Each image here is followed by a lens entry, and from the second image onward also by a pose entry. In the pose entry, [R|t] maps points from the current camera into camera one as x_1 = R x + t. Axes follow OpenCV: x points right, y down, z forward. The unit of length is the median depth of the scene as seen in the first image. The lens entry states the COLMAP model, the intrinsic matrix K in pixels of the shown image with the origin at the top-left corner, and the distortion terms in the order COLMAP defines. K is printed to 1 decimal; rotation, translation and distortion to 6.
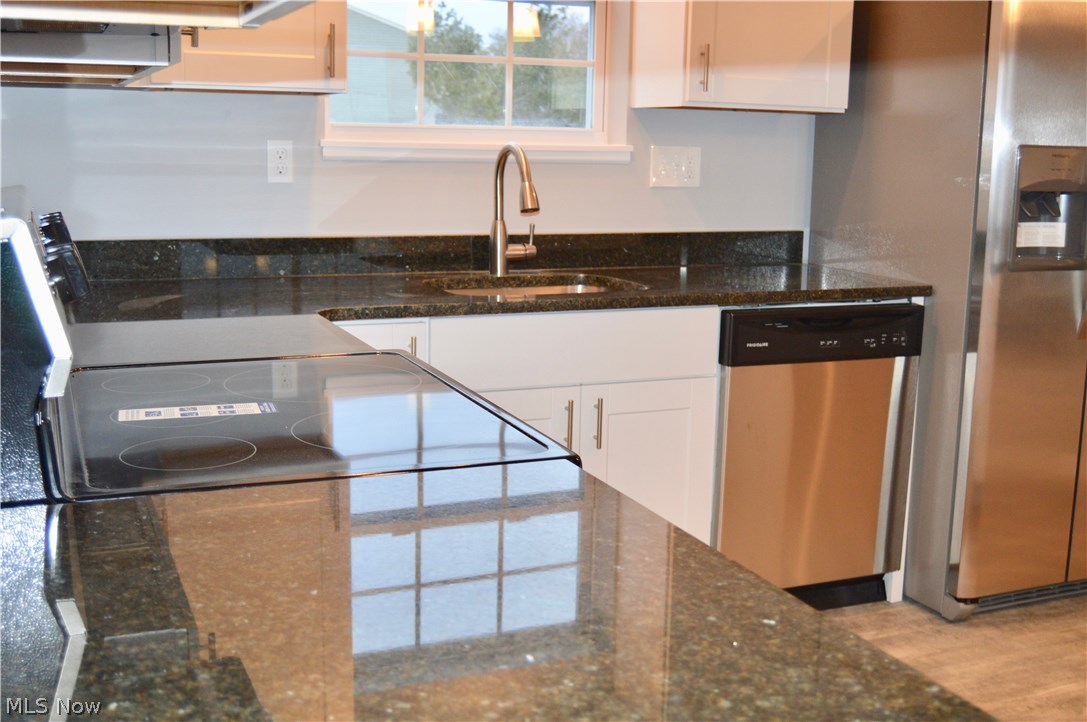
lens RADIAL K [[1211.3, 0, 544.5], [0, 1211.3, 361.0], [0, 0, 1]] dist [-0.003973, 0.000000]
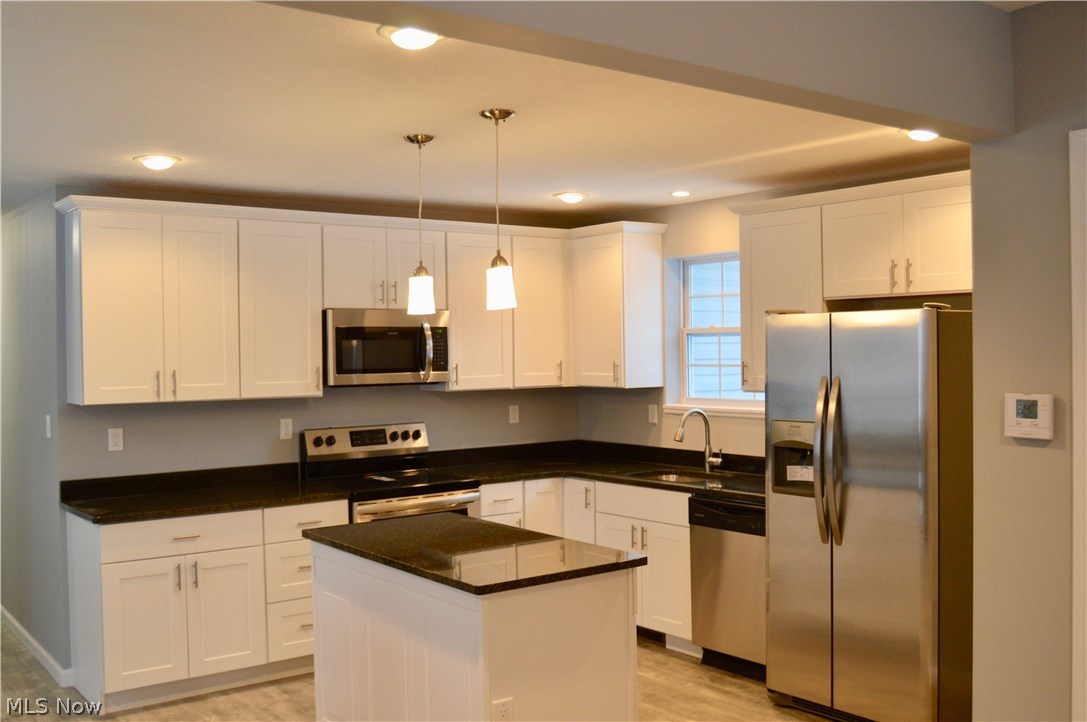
lens RADIAL K [[1031.2, 0, 544.0], [0, 1031.2, 362.7], [0, 0, 1]] dist [-0.068924, 0.000000]
pose [[0.240162, -0.013288, -0.970642, 1.602028], [-0.139142, 0.989110, -0.047968, -0.132481], [0.960709, 0.146577, 0.235698, 0.301122]]
